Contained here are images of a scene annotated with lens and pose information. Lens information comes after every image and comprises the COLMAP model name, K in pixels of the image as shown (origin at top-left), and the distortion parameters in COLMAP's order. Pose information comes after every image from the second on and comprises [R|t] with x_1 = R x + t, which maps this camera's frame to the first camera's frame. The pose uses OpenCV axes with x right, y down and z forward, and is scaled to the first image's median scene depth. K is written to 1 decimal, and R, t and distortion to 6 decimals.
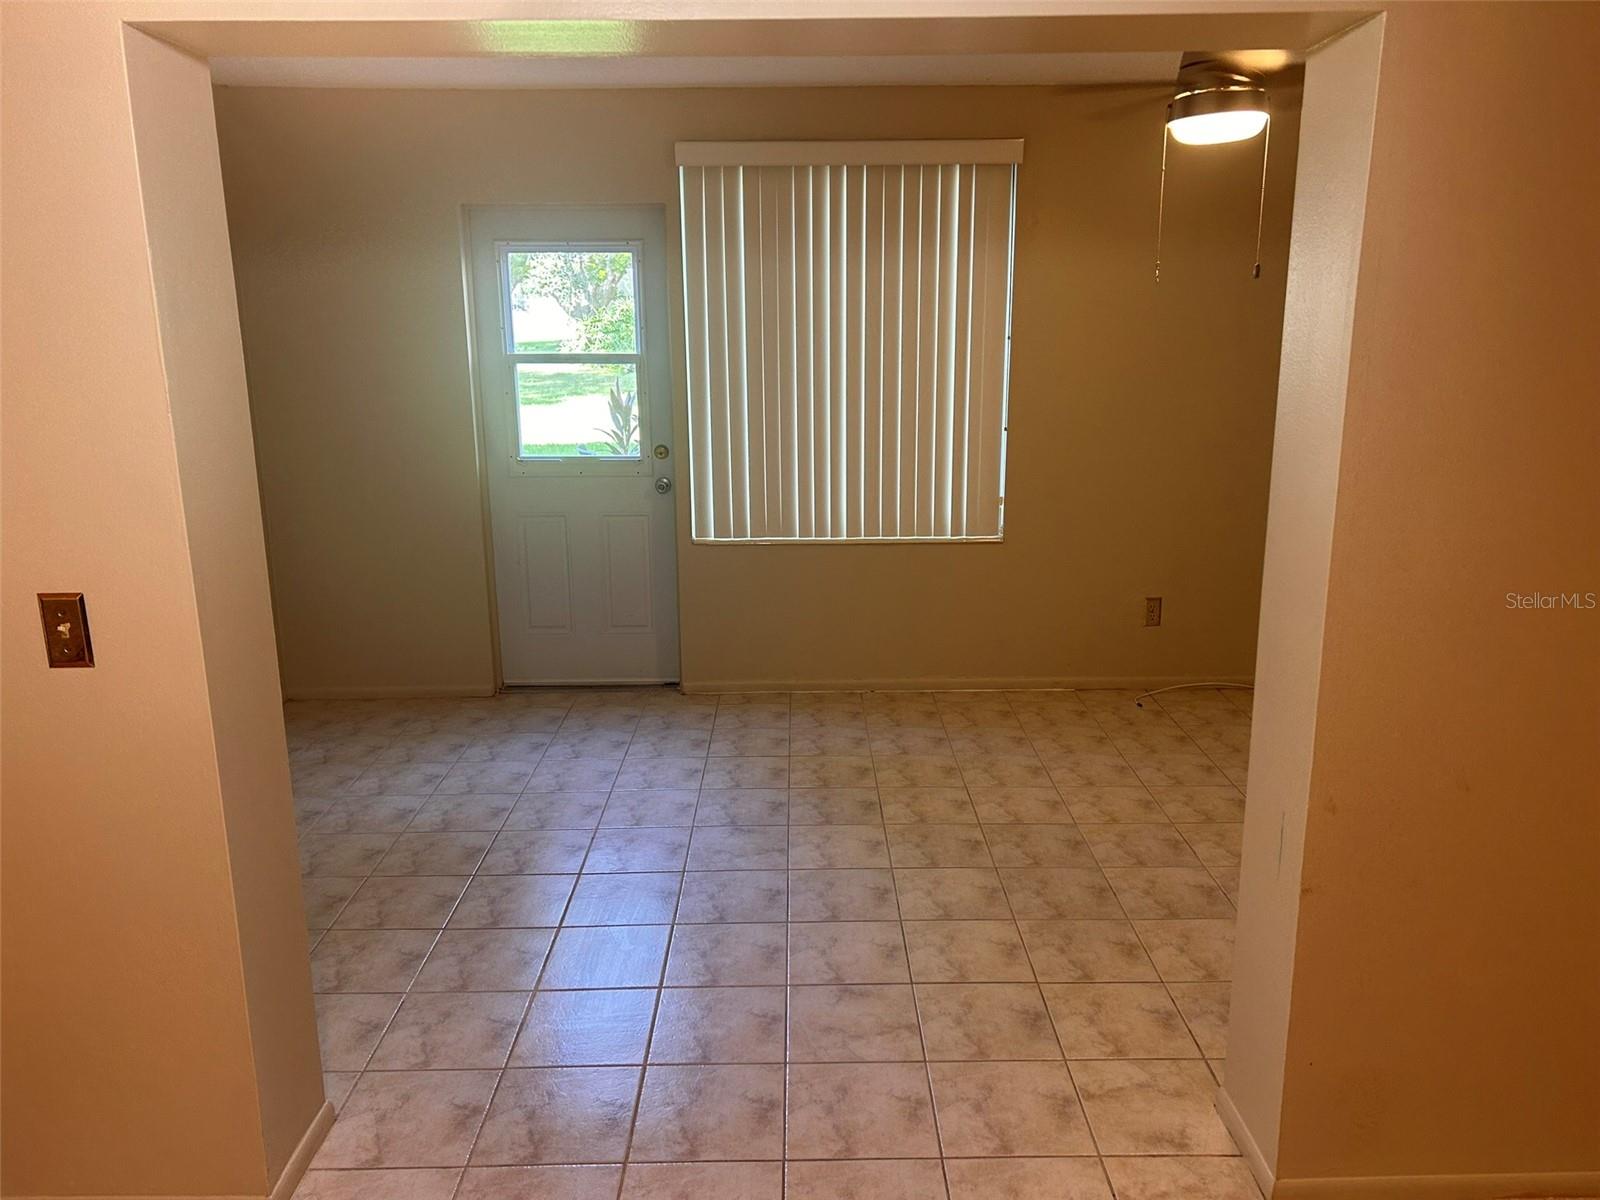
lens RADIAL K [[1207.3, 0, 811.2], [0, 1207.3, 573.3], [0, 0, 1]] dist [0.172007, -0.377690]
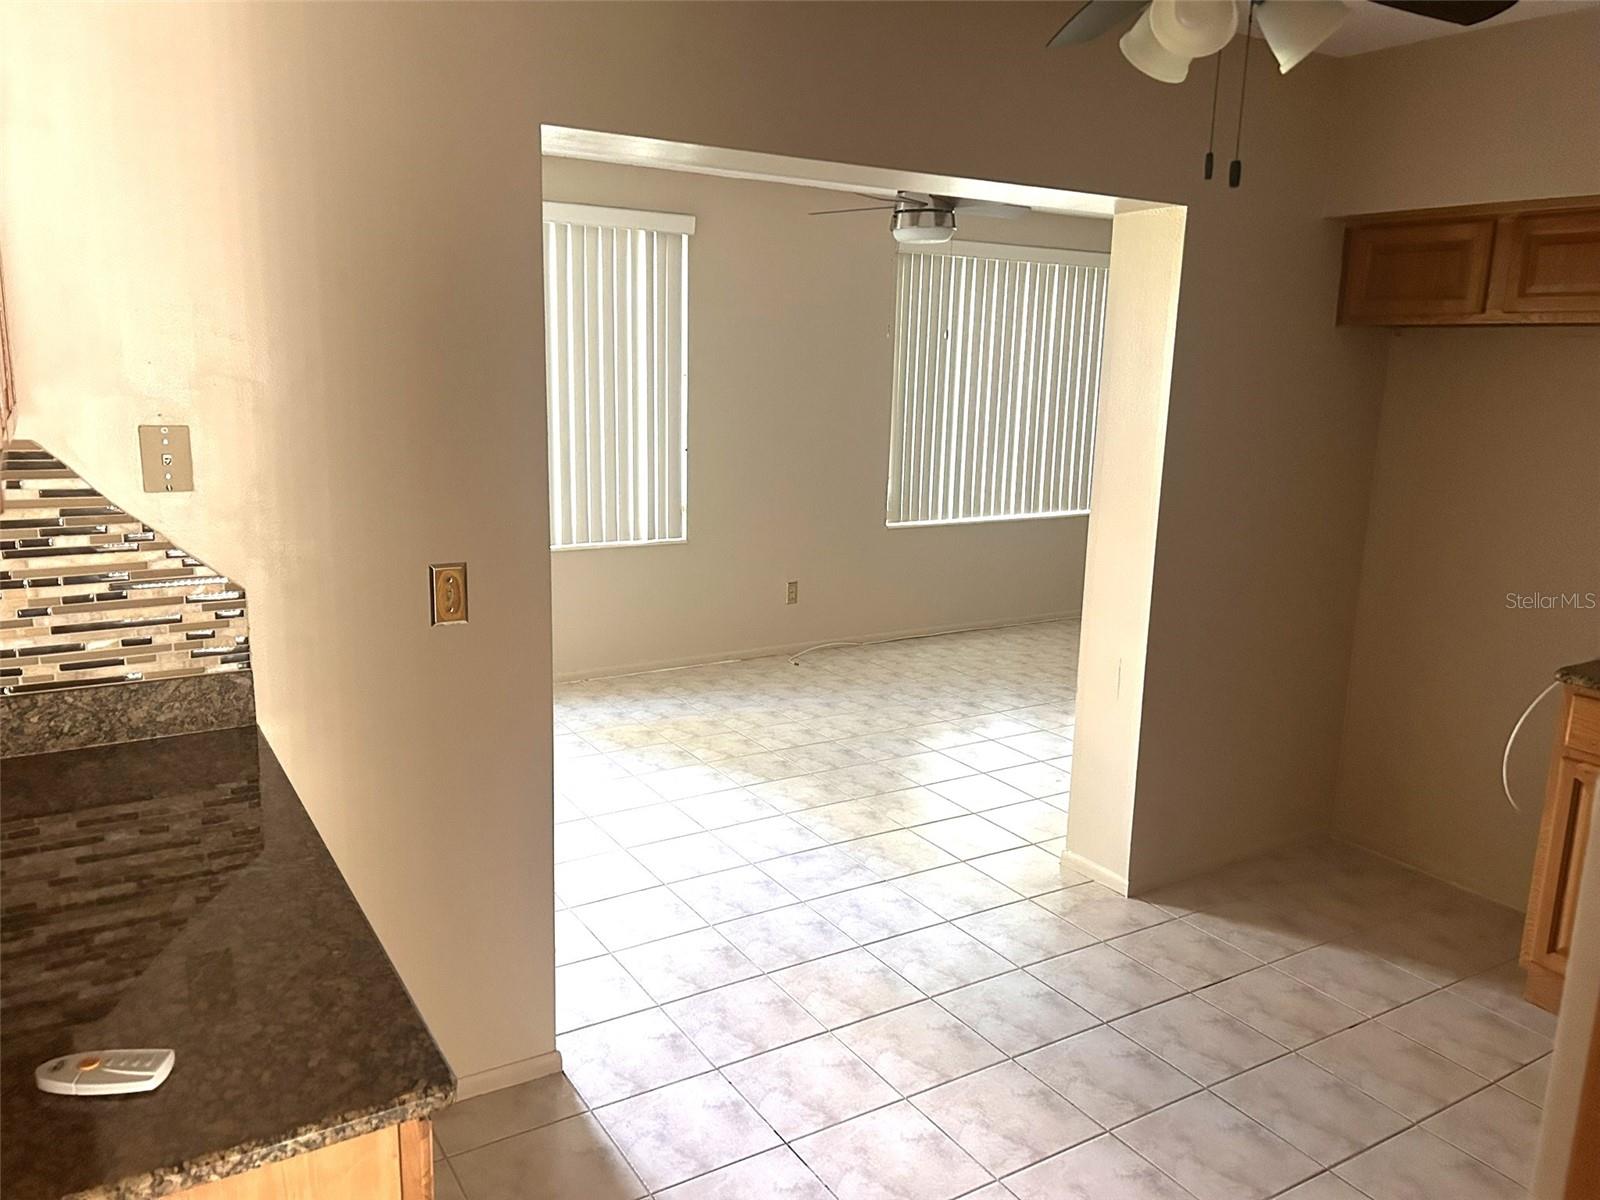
lens RADIAL K [[1186.9, 0, 800.0], [0, 1186.9, 600.0], [0, 0, 1]] dist [0.084762, -0.124221]
pose [[0.856941, -0.074104, 0.510060, -0.376214], [0.079802, 0.996753, 0.010739, 0.028560], [-0.509199, 0.031501, 0.860072, -0.080757]]
